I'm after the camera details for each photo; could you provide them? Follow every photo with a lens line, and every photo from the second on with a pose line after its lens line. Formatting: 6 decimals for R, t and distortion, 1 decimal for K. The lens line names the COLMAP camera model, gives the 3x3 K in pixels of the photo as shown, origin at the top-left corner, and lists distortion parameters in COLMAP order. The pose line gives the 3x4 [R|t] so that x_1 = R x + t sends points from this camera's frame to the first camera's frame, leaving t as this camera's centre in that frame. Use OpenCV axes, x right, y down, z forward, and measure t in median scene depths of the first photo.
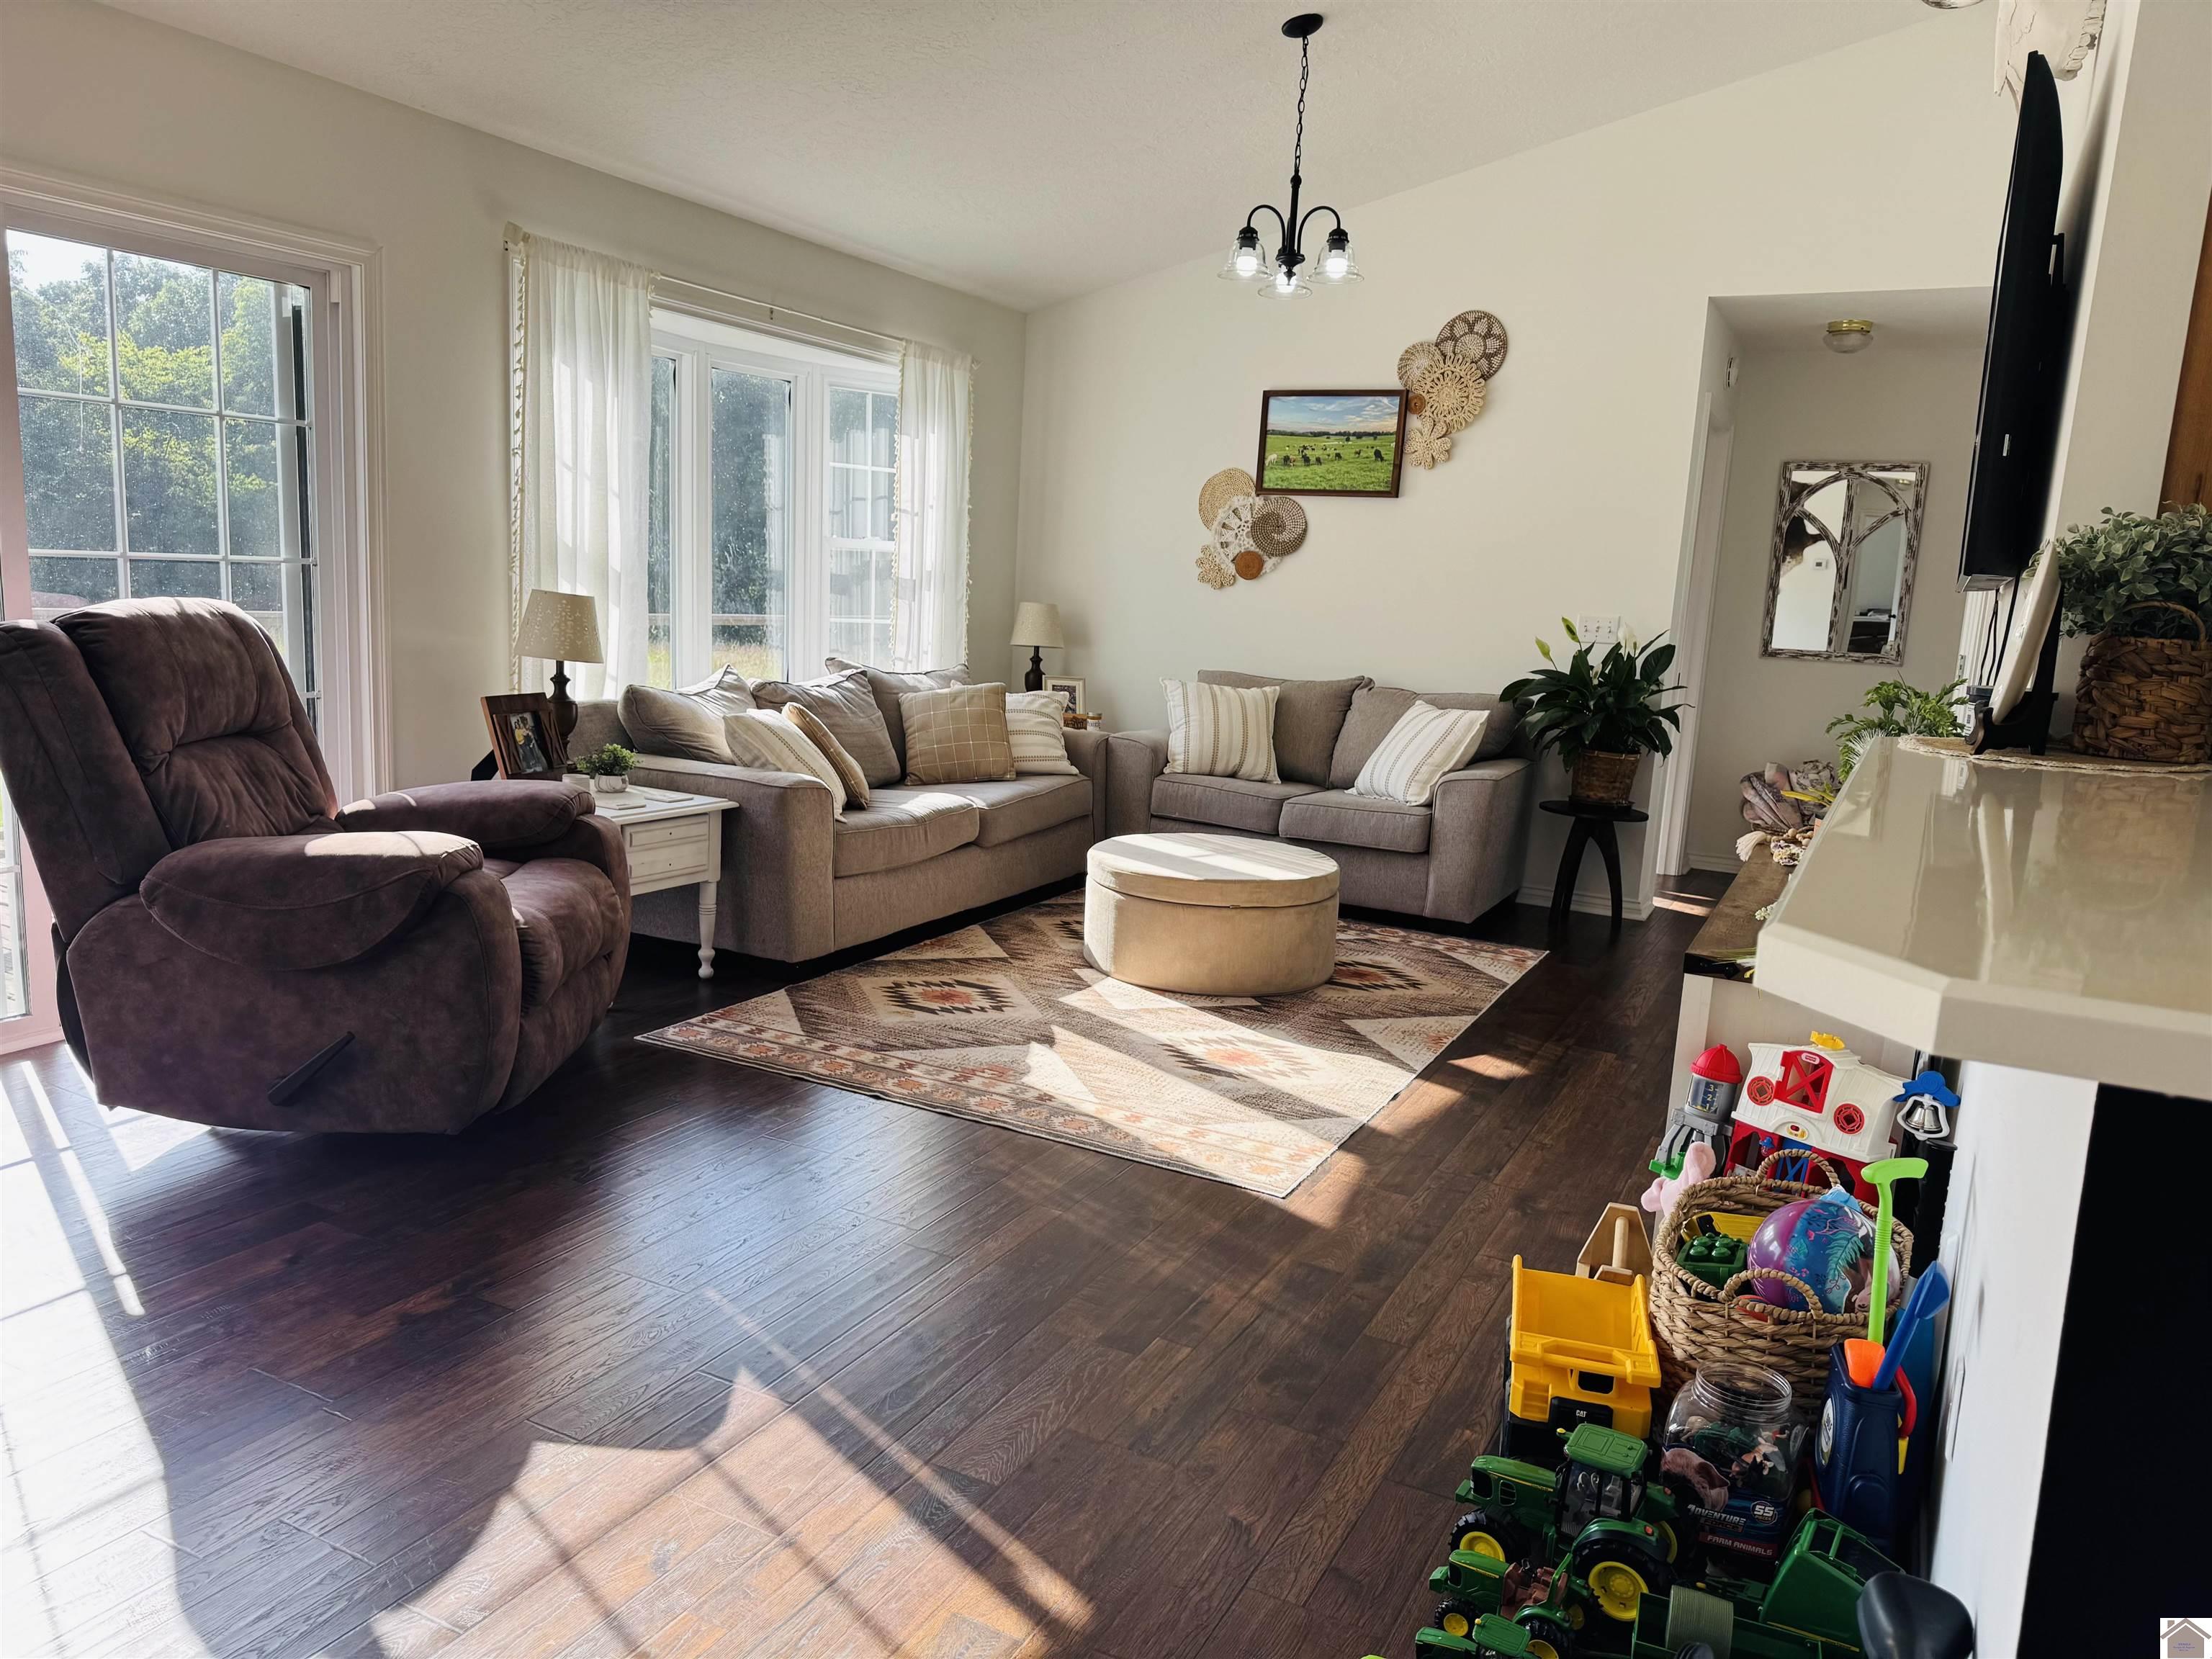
lens RADIAL K [[1554.0, 0, 1116.3], [0, 1554.0, 831.7], [0, 0, 1]] dist [0.054740, -0.015075]
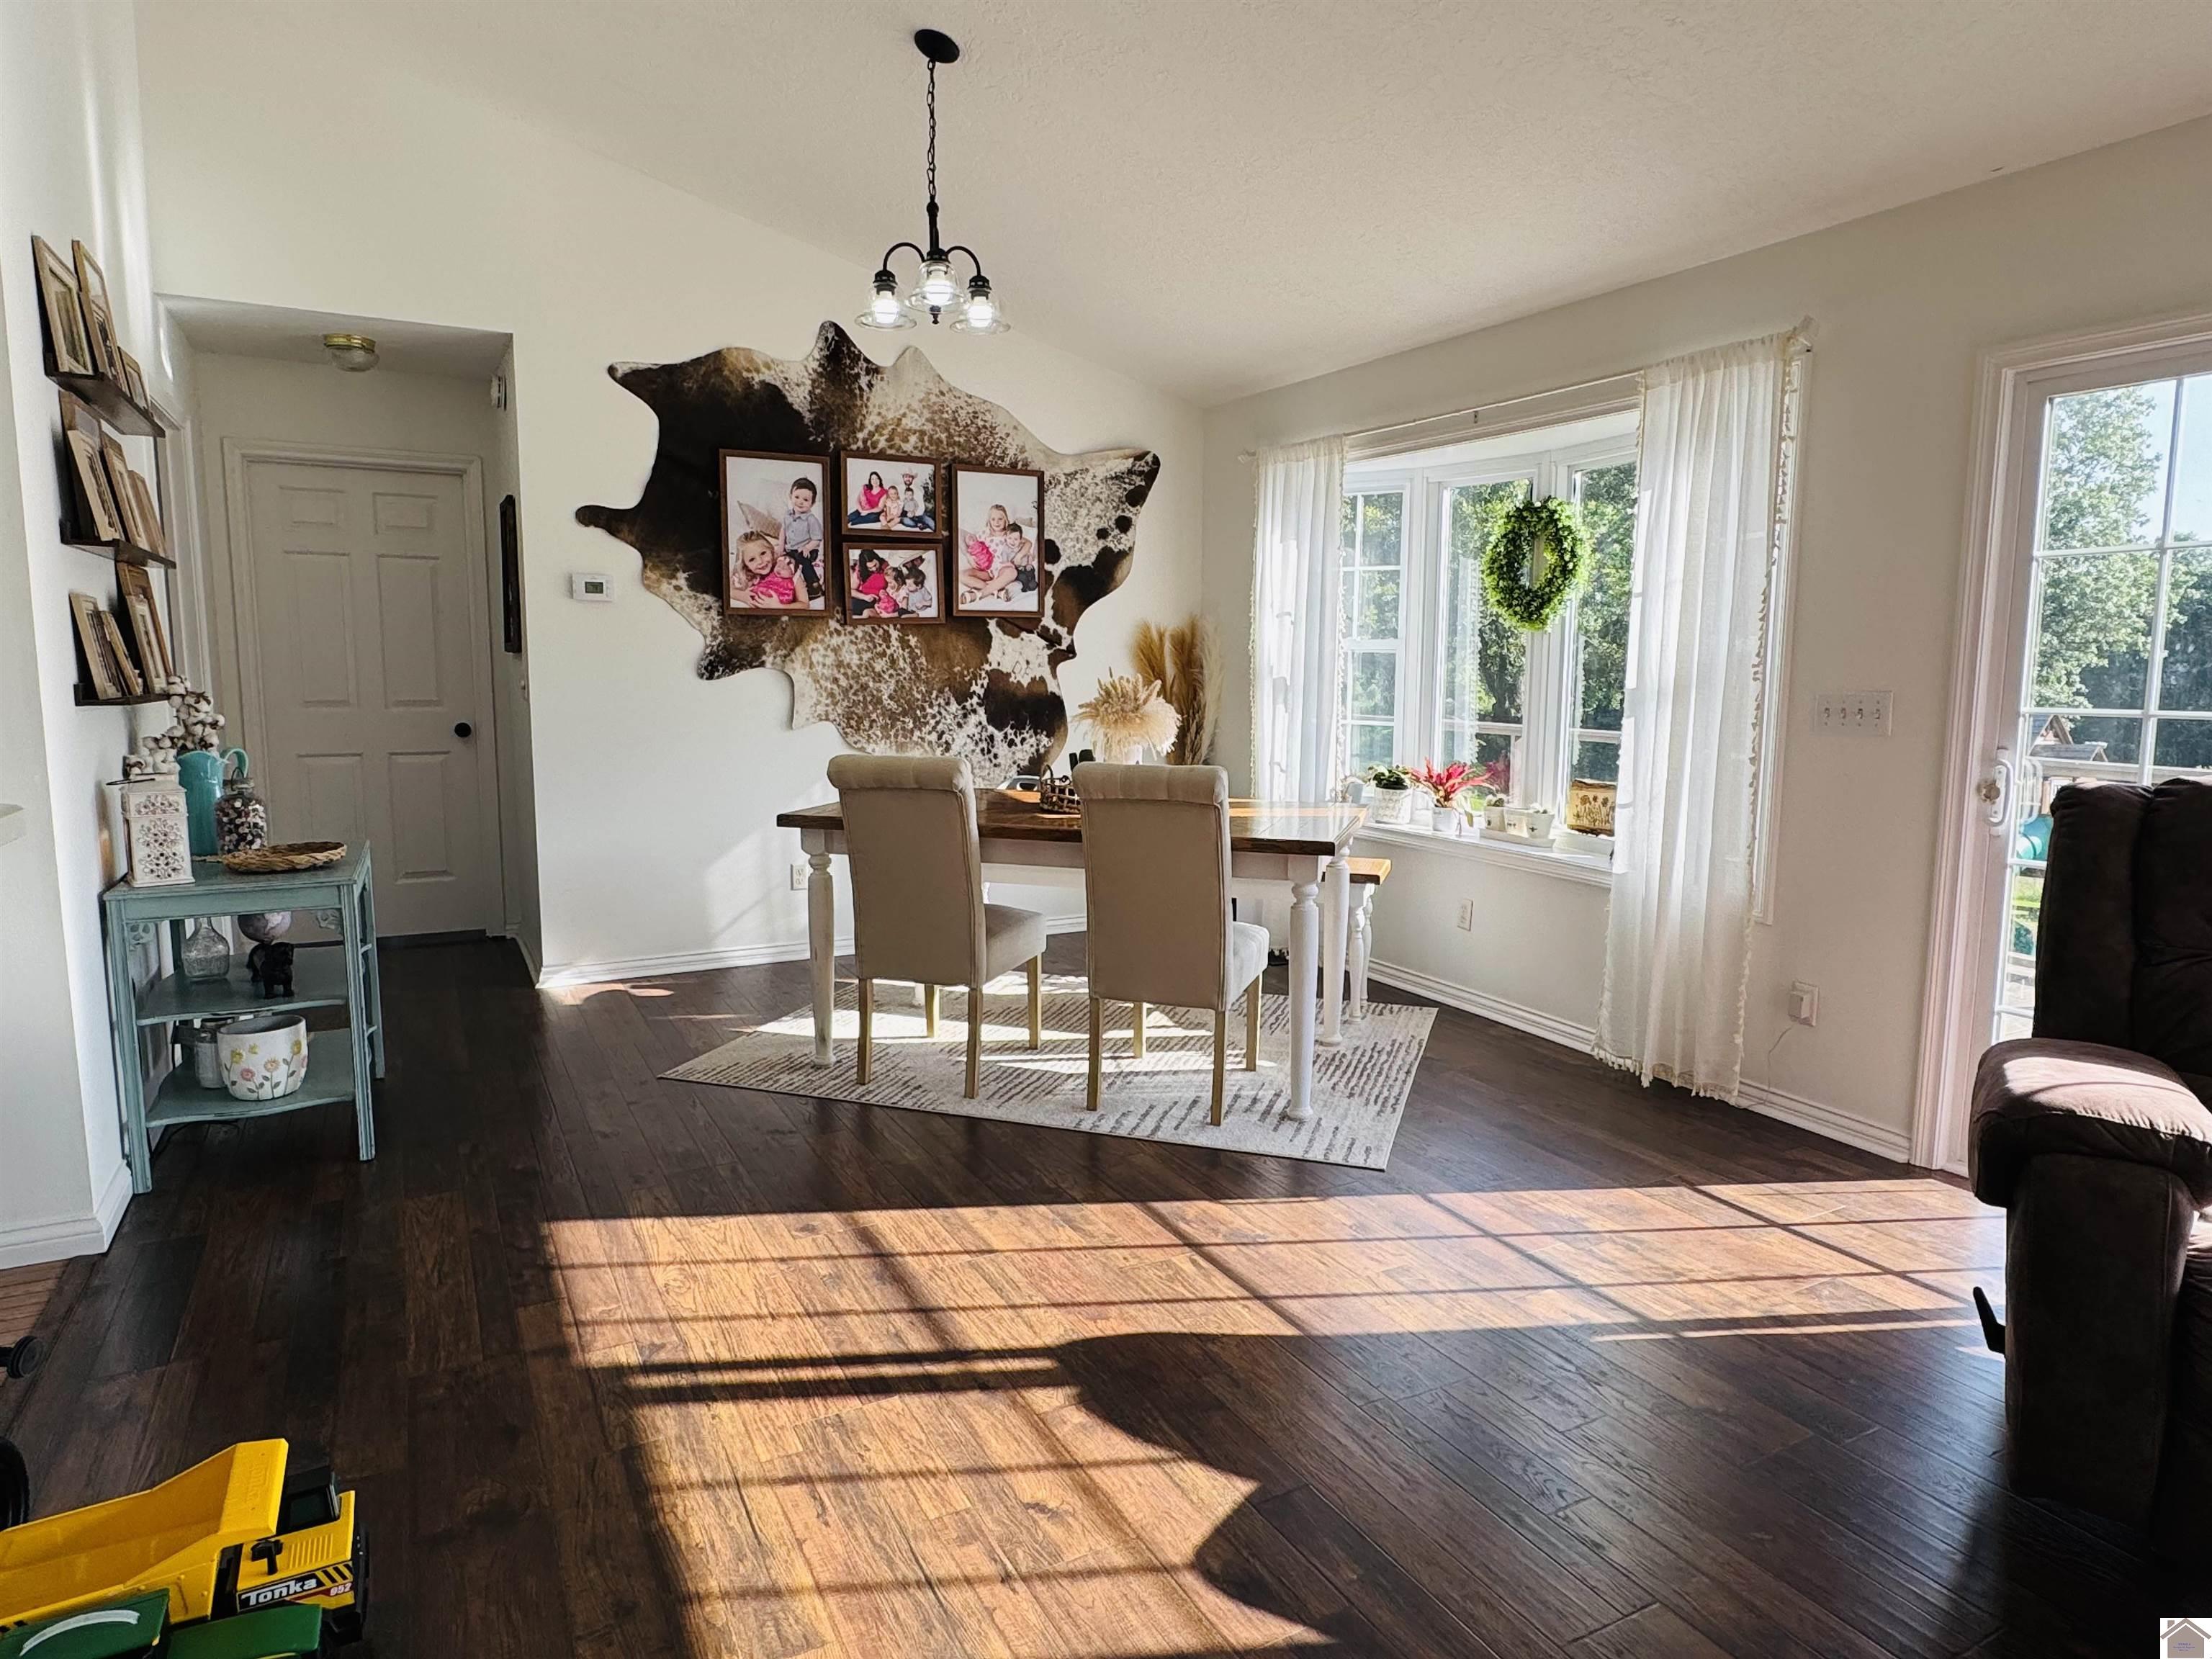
lens RADIAL K [[1301.3, 0, 1102.9], [0, 1301.3, 822.3], [0, 0, 1]] dist [-0.009366, 0.001832]
pose [[-0.566732, 0.046807, -0.822572, 0.197085], [-0.172218, 0.969601, 0.173827, -0.093149], [0.805702, 0.240175, -0.541442, 0.615796]]
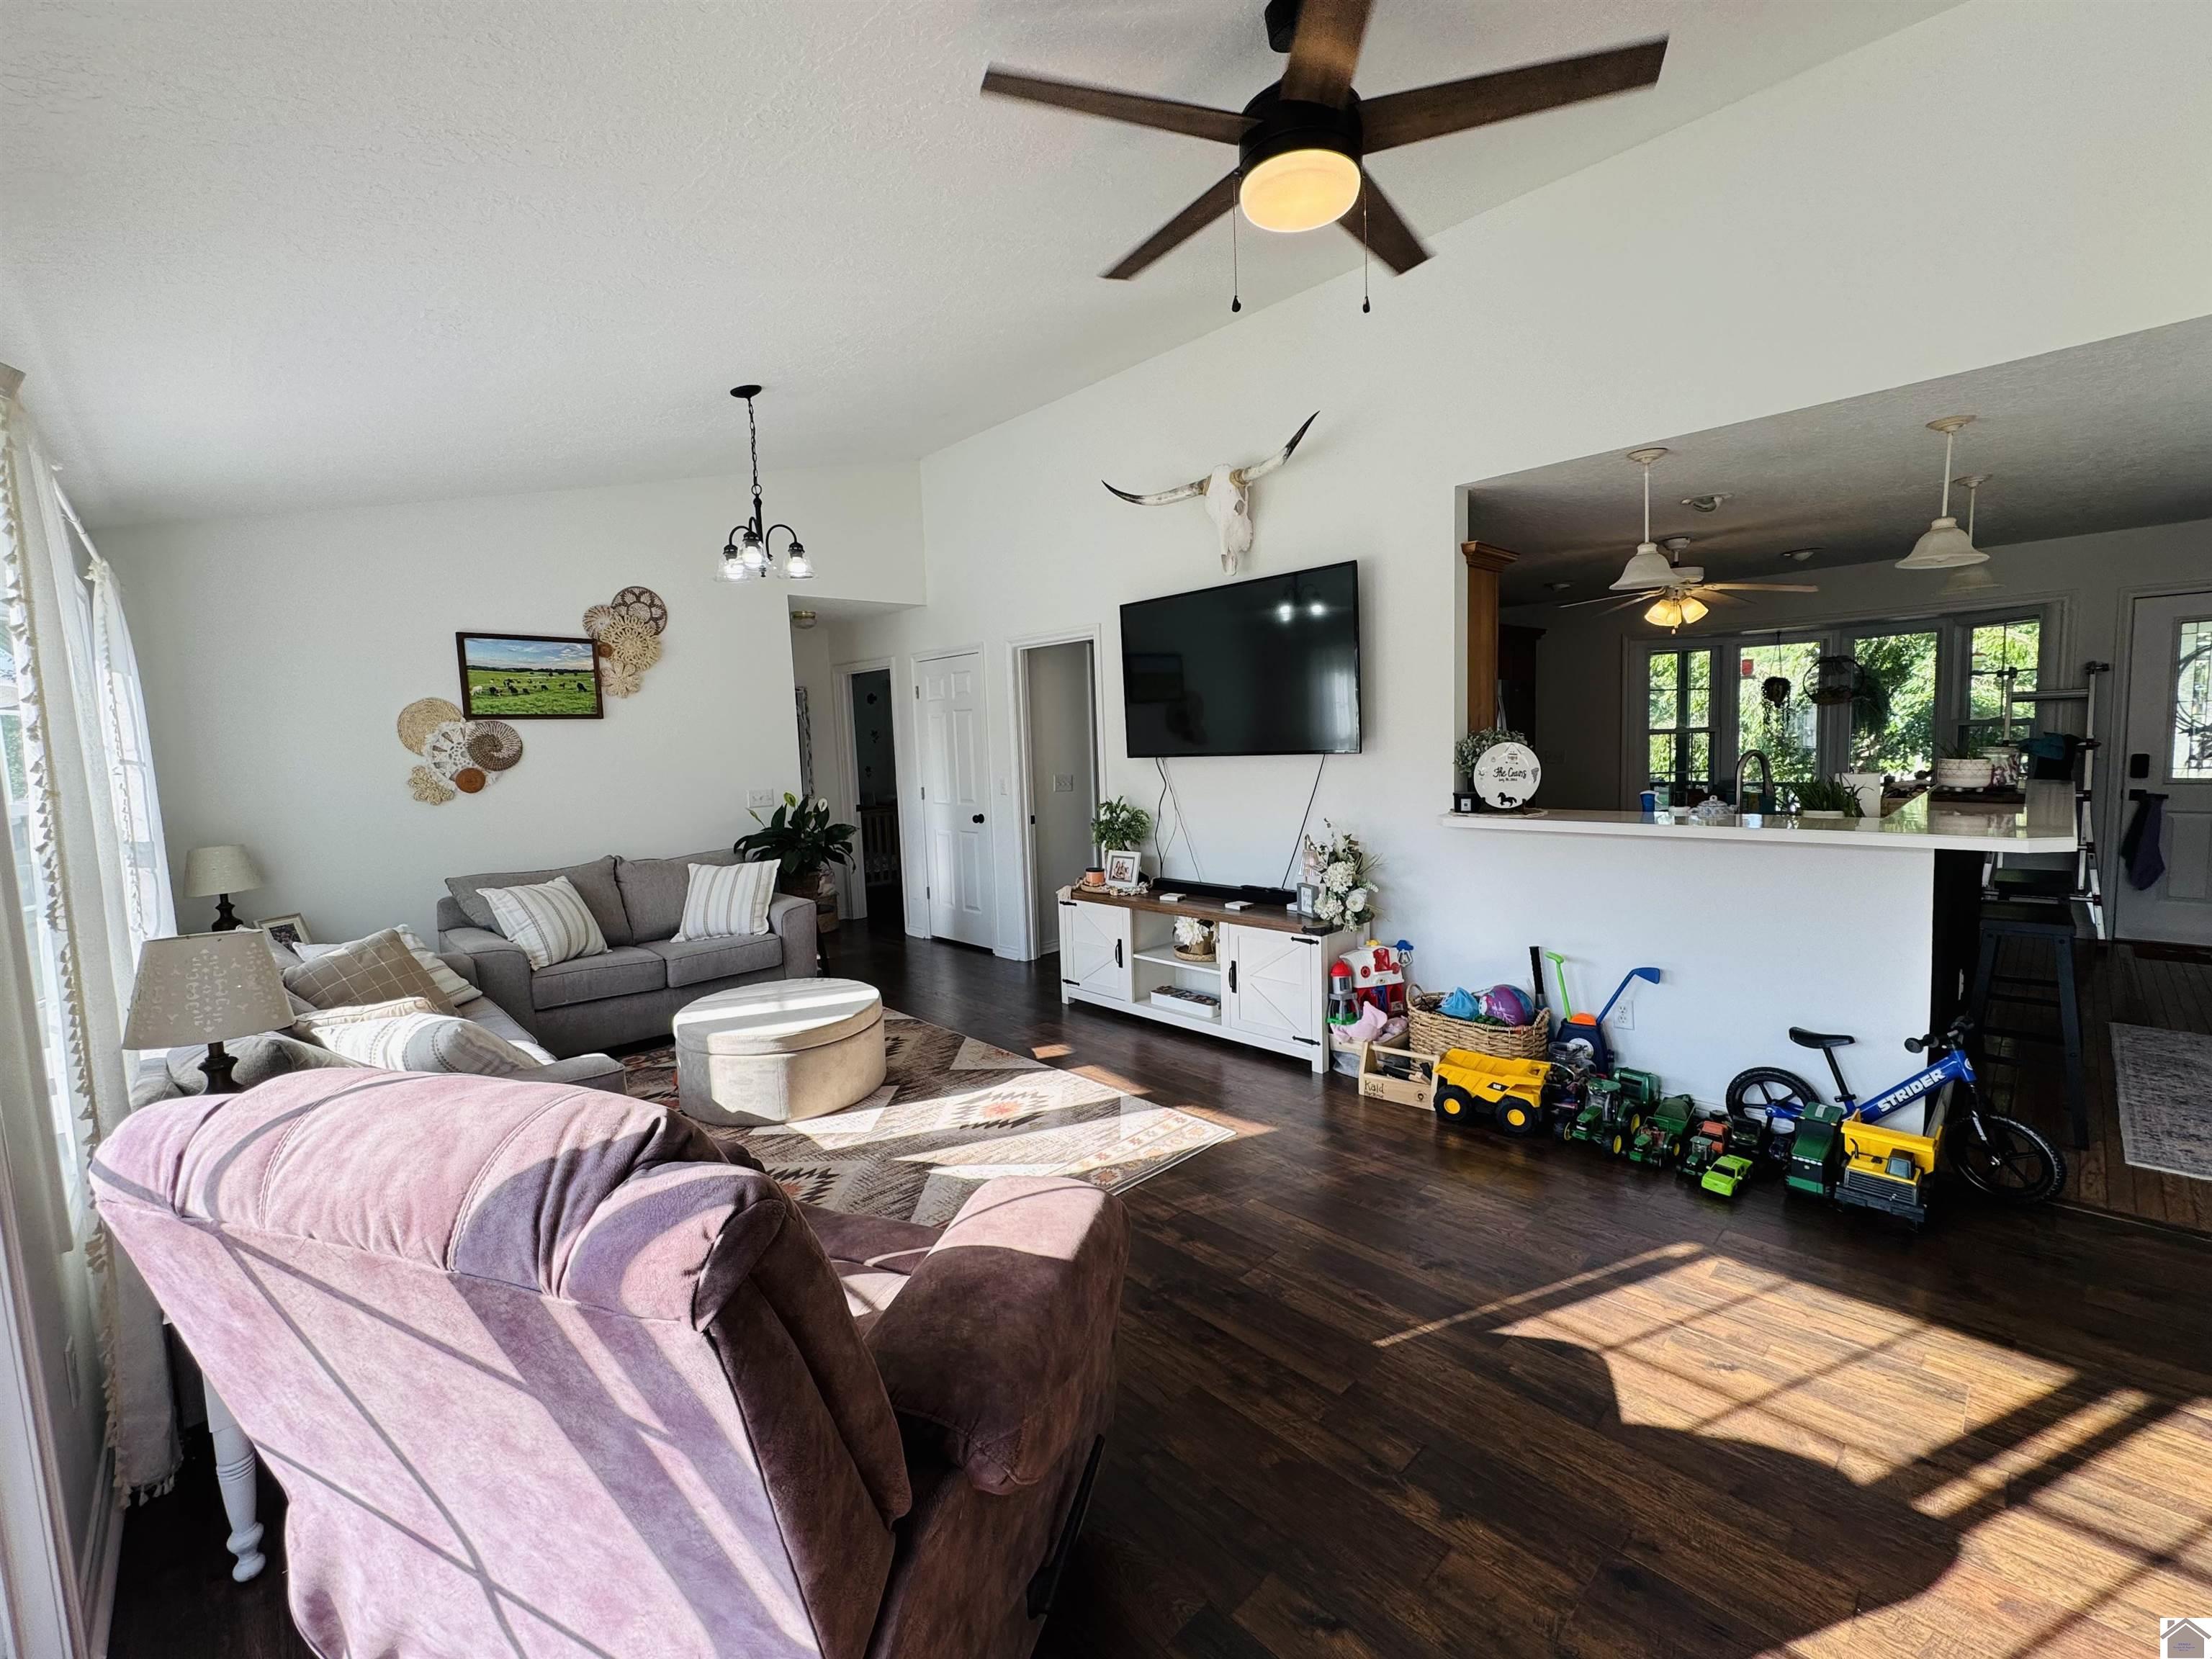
lens RADIAL K [[908.4, 0, 1116.3], [0, 908.4, 807.5], [0, 0, 1]] dist [0.000444, 0.000407]
pose [[0.311673, -0.132658, 0.940883, -0.581743], [0.203953, 0.976467, 0.070114, -0.150712], [-0.928043, 0.170043, 0.331395, 0.506173]]
